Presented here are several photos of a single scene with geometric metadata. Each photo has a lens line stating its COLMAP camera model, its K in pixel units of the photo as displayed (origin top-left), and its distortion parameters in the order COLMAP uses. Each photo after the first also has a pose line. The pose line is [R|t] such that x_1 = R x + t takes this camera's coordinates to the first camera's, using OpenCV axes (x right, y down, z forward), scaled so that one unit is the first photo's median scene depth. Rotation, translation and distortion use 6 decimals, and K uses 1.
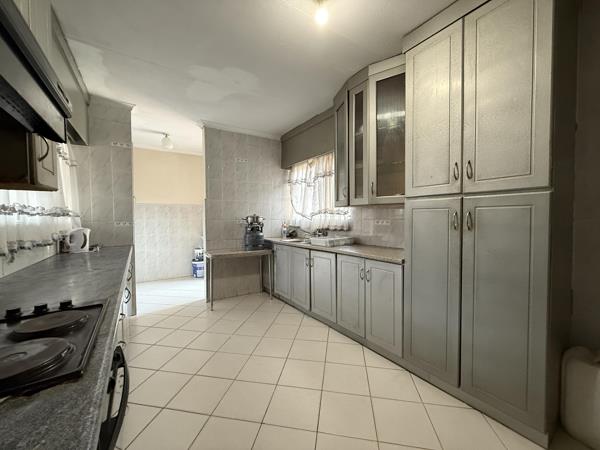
lens RADIAL K [[237.5, 0, 299.9], [0, 237.5, 225.2], [0, 0, 1]] dist [0.000228, 0.000067]
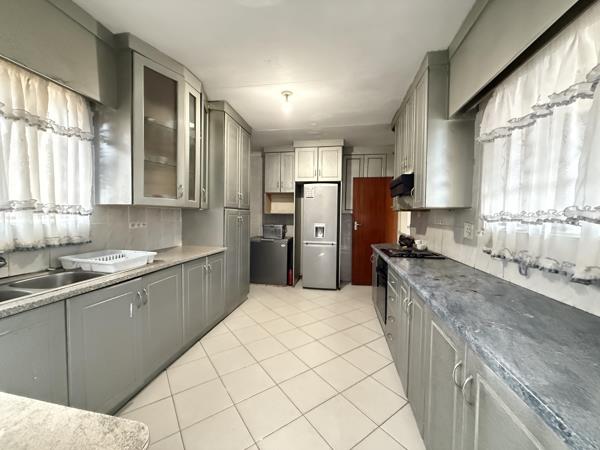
lens RADIAL K [[237.5, 0, 299.7], [0, 237.5, 224.9], [0, 0, 1]] dist [0.000228, 0.000067]
pose [[-0.713224, -0.029882, 0.700299, -0.559820], [0.014548, 0.998245, 0.057412, -0.044979], [-0.700785, 0.051135, -0.711537, 1.006804]]
